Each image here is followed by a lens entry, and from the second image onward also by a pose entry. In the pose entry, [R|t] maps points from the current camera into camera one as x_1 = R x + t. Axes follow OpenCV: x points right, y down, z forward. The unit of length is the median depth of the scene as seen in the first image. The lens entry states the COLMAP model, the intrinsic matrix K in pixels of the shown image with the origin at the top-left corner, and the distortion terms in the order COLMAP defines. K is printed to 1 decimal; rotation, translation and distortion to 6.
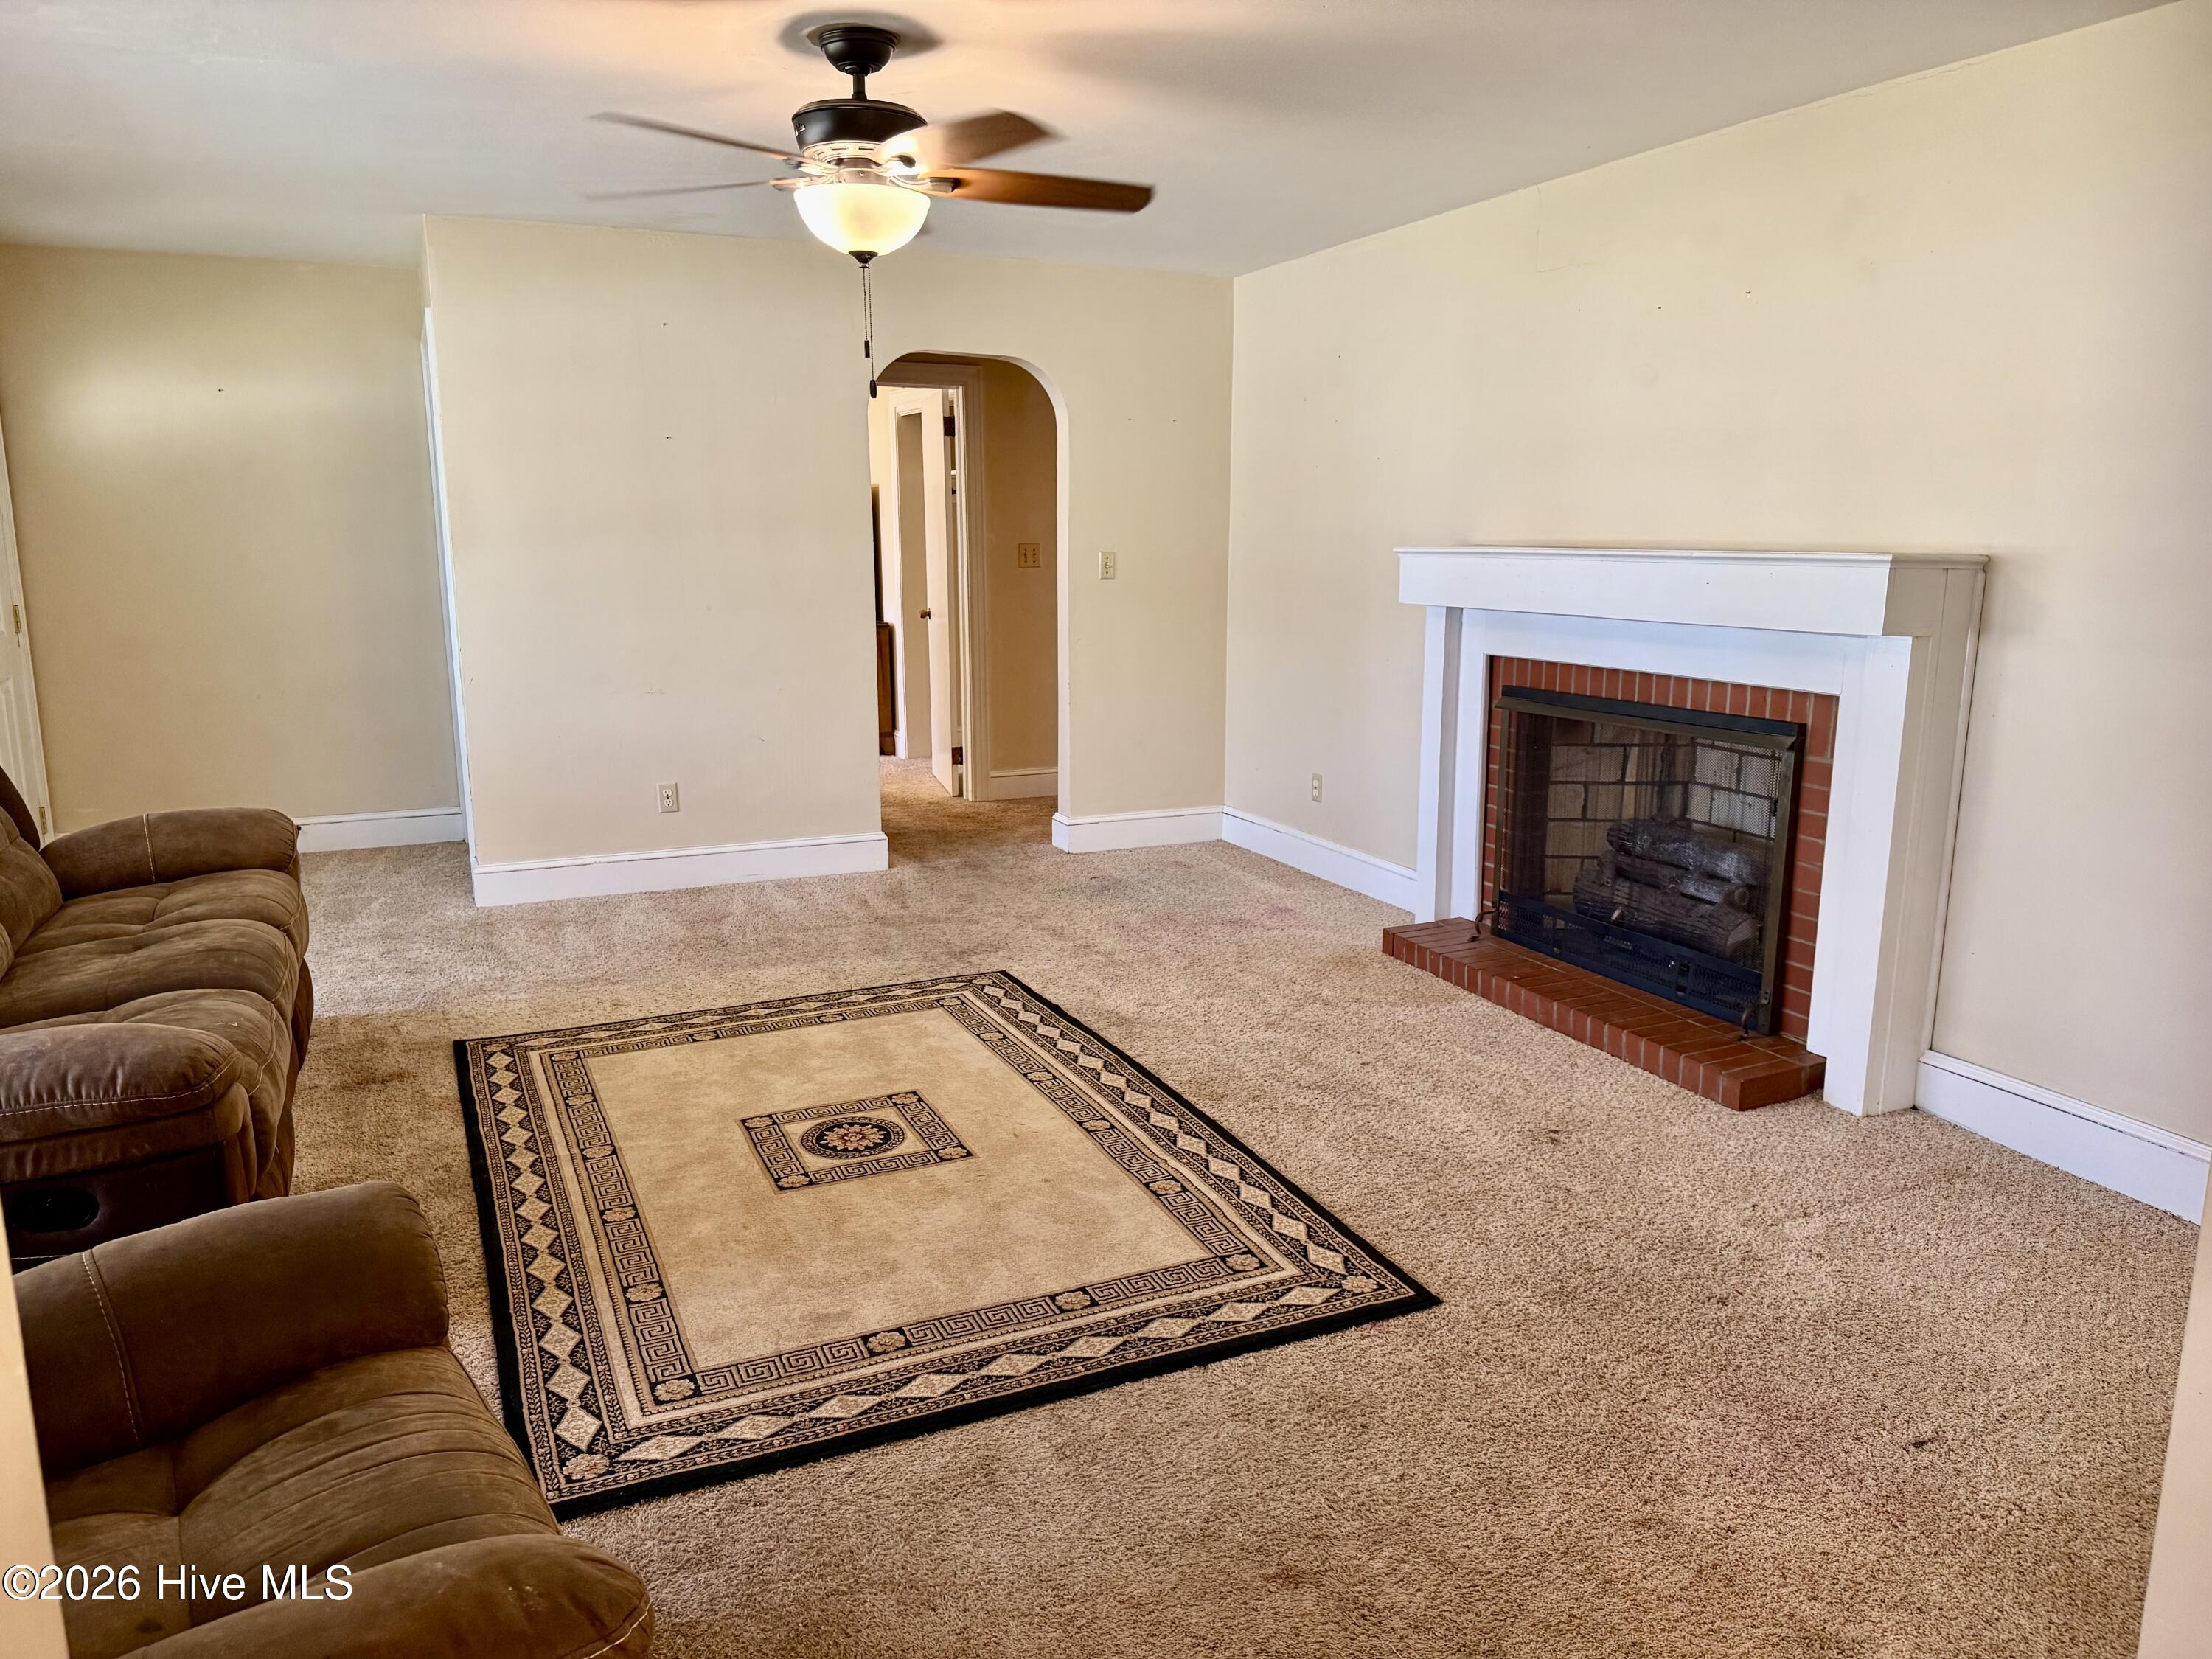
lens RADIAL K [[1566.0, 0, 1123.1], [0, 1566.0, 814.8], [0, 0, 1]] dist [0.079938, -0.097403]
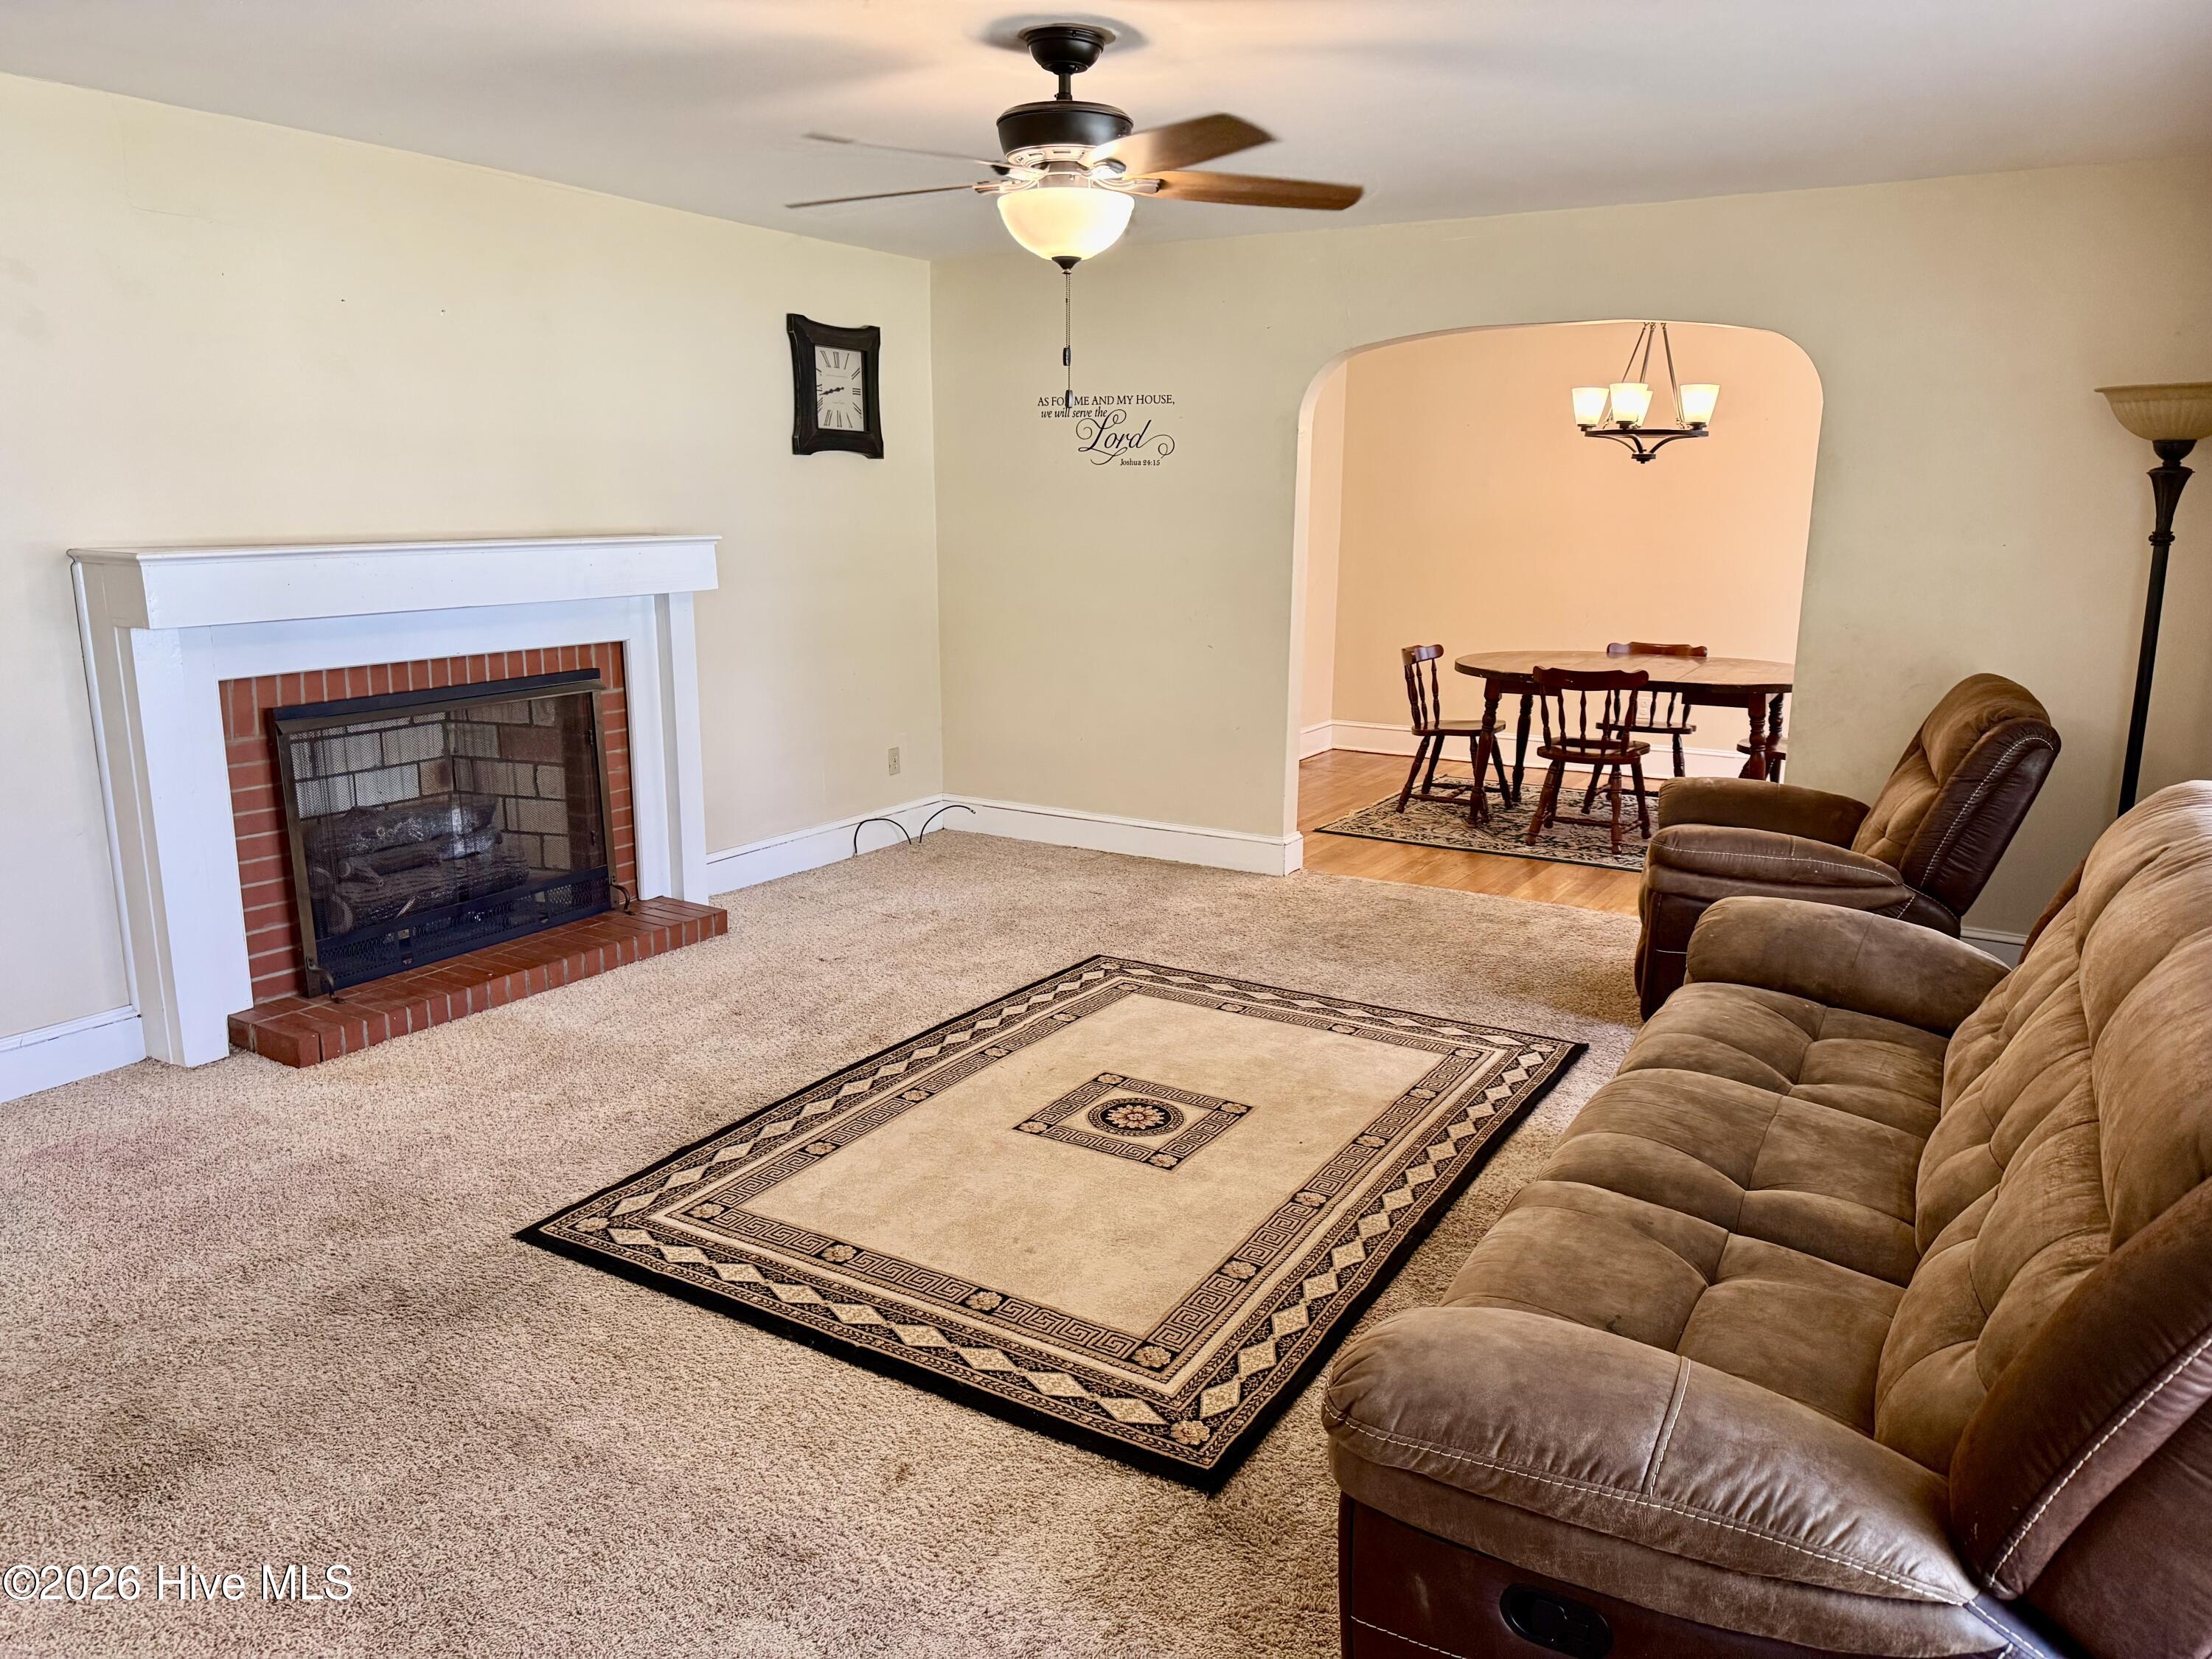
lens RADIAL K [[1566.0, 0, 1101.9], [0, 1566.0, 843.1], [0, 0, 1]] dist [0.079938, -0.097403]
pose [[-0.569336, -0.189661, 0.799928, -0.856502], [0.144407, 0.934824, 0.324424, -0.276800], [-0.809322, 0.300222, -0.504841, 1.323433]]
